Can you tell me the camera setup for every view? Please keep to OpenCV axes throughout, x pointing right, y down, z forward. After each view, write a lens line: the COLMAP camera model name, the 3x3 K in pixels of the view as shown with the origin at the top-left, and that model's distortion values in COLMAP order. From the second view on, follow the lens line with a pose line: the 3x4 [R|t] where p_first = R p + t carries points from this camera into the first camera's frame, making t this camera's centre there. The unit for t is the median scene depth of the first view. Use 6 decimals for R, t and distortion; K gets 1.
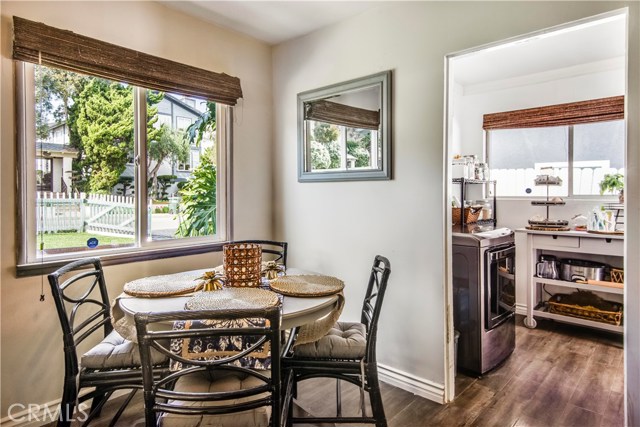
lens RADIAL K [[394.4, 0, 329.5], [0, 394.4, 193.0], [0, 0, 1]] dist [0.024777, 0.003005]
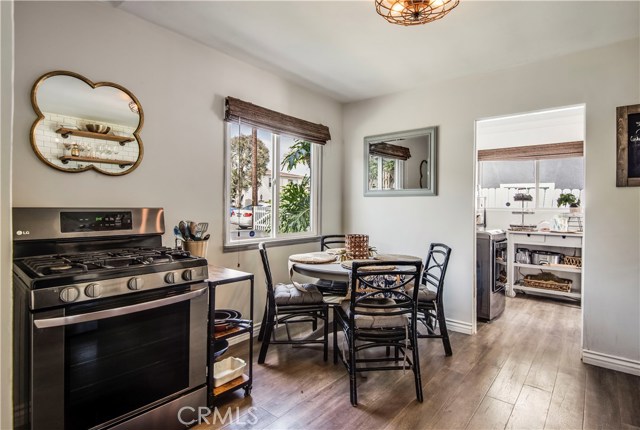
lens RADIAL K [[342.5, 0, 322.2], [0, 342.5, 203.7], [0, 0, 1]] dist [-0.004602, -0.002871]
pose [[0.999293, 0.010078, 0.036221, -0.277873], [-0.009876, 0.999935, -0.005763, 0.008315], [-0.036277, 0.005401, 0.999327, -0.274891]]
